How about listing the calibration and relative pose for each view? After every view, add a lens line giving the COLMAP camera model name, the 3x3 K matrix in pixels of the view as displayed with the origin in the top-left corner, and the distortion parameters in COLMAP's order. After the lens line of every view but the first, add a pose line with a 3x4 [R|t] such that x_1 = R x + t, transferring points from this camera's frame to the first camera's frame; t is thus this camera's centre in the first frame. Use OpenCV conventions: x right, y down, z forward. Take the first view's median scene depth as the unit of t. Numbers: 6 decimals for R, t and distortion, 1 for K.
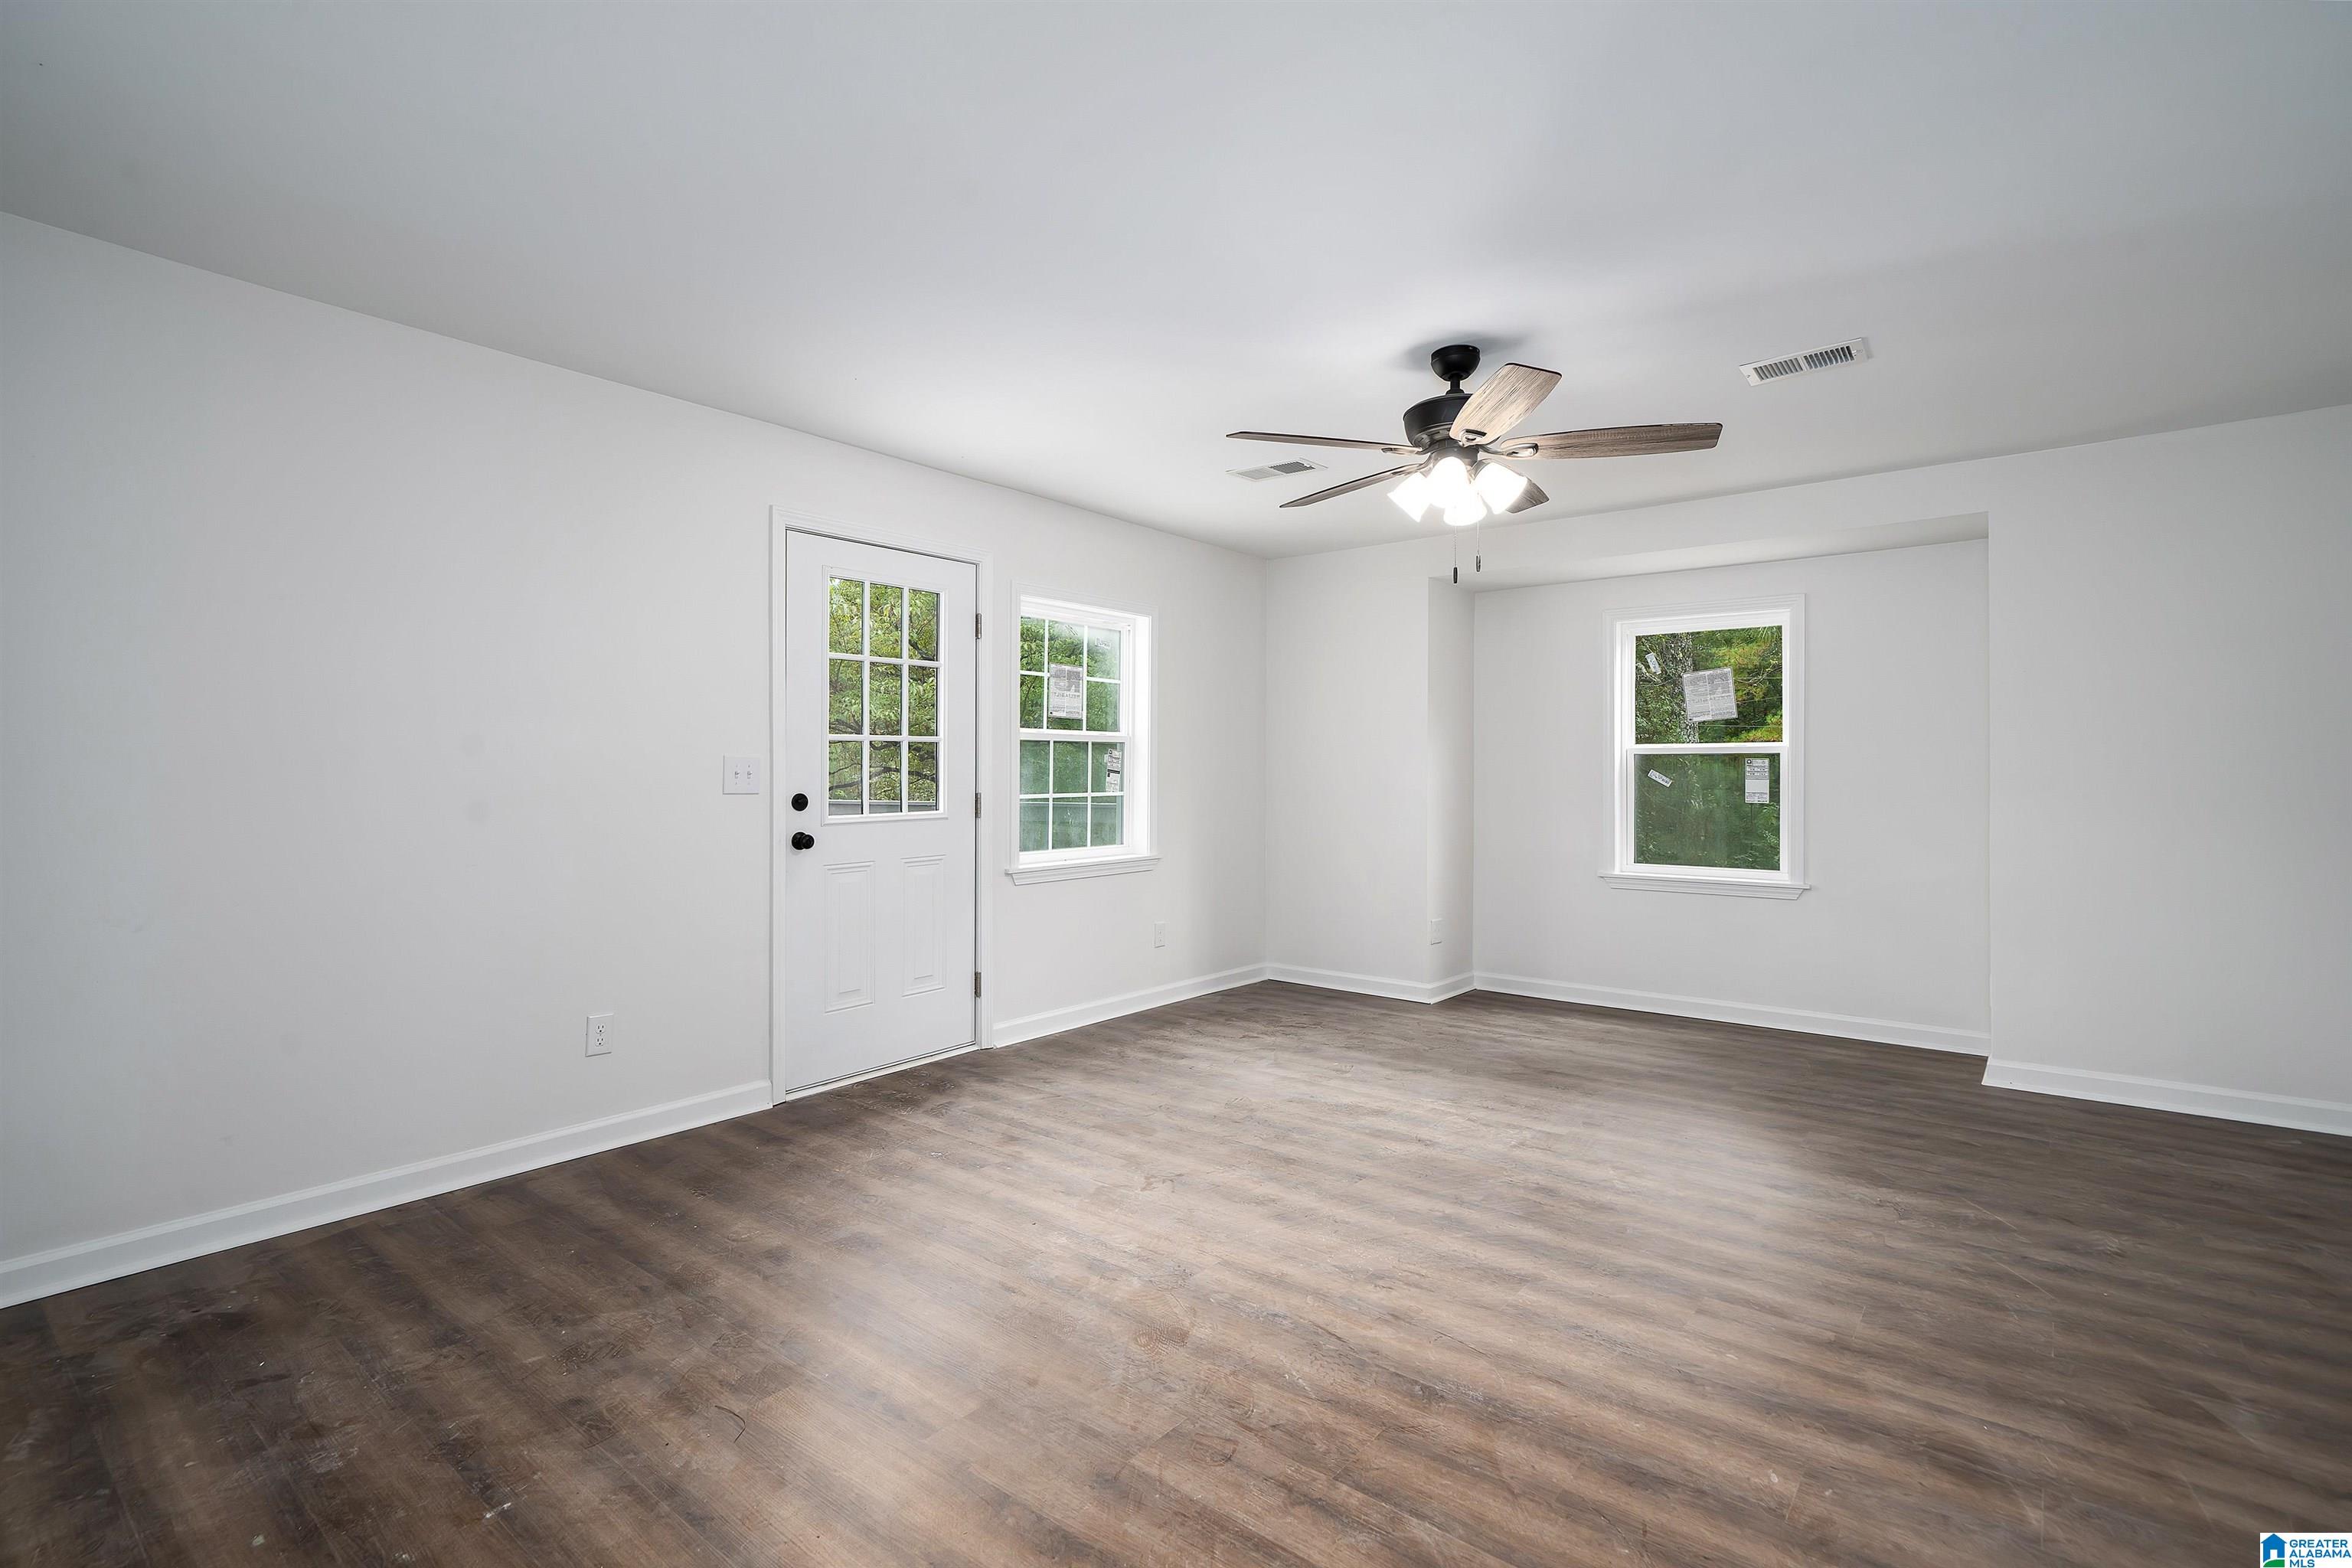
lens RADIAL K [[1100.5, 0, 1174.8], [0, 1100.5, 777.9], [0, 0, 1]] dist [-0.000398, -0.000050]
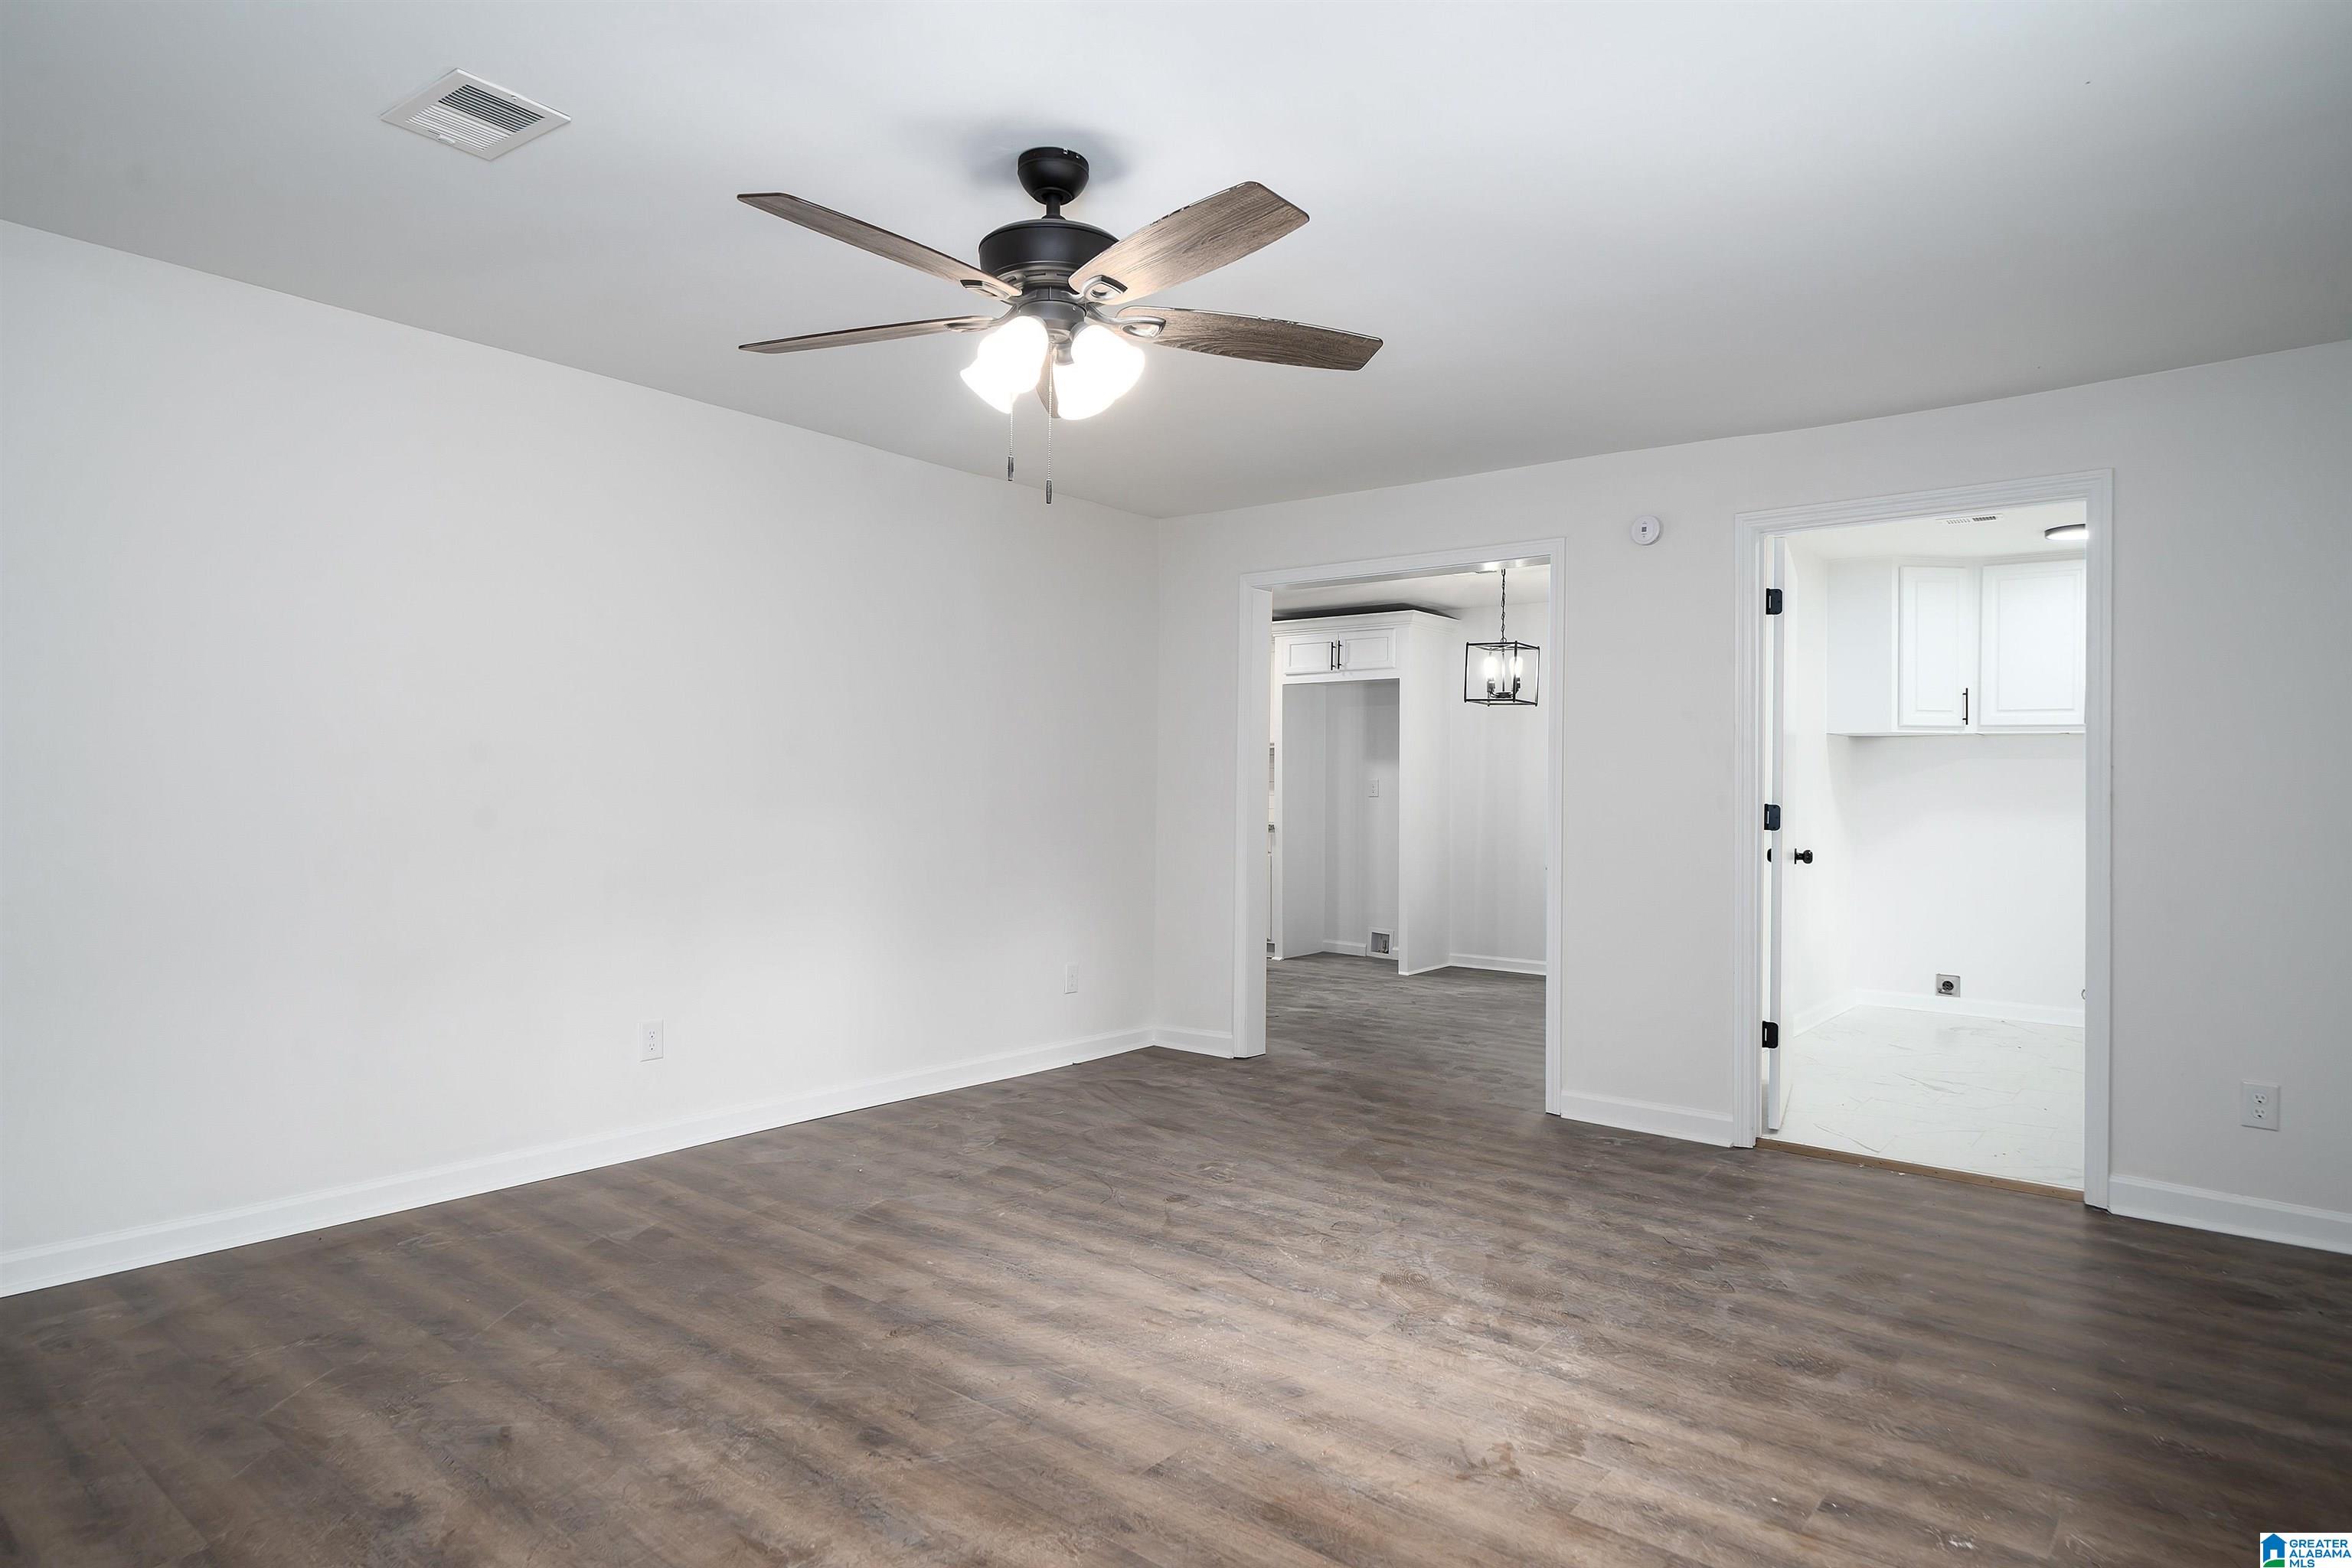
lens RADIAL K [[1300.4, 0, 1176.8], [0, 1300.4, 782.5], [0, 0, 1]] dist [0.002412, 0.000232]
pose [[-0.999765, -0.016242, 0.014344, 0.192244], [-0.016219, 0.999867, 0.001738, -0.010728], [-0.014370, 0.001505, -0.999896, 2.118755]]
